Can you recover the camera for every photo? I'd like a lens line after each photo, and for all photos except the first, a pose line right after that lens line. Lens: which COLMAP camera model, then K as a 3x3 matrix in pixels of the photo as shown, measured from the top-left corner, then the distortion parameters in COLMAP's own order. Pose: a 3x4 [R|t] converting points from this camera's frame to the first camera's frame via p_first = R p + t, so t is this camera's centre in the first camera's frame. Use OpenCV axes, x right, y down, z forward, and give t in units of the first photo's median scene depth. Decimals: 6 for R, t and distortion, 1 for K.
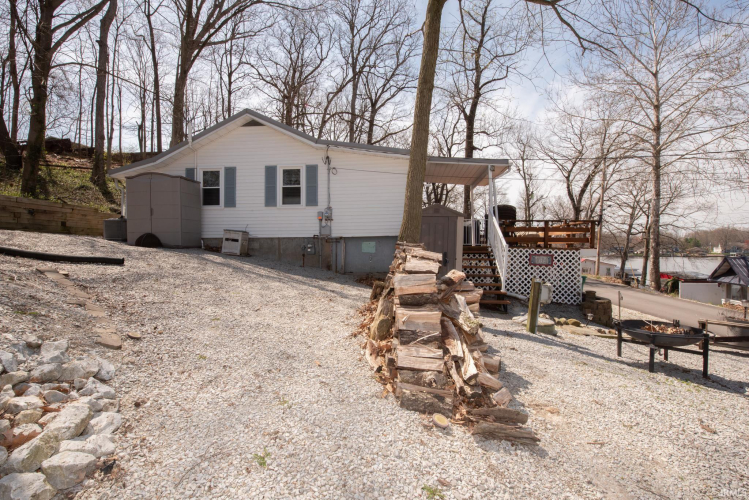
lens RADIAL K [[338.8, 0, 375.1], [0, 338.8, 252.5], [0, 0, 1]] dist [-0.004882, -0.000809]
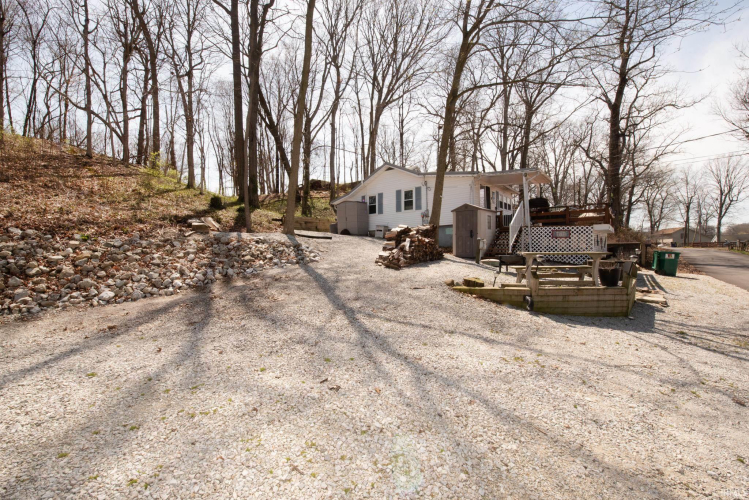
lens RADIAL K [[324.0, 0, 373.7], [0, 324.0, 250.0], [0, 0, 1]] dist [0.000586, 0.000014]
pose [[0.834721, -0.015680, -0.550450, 0.354746], [0.014139, 0.999875, -0.007042, 0.053733], [0.550491, -0.001905, 0.834839, -0.360872]]
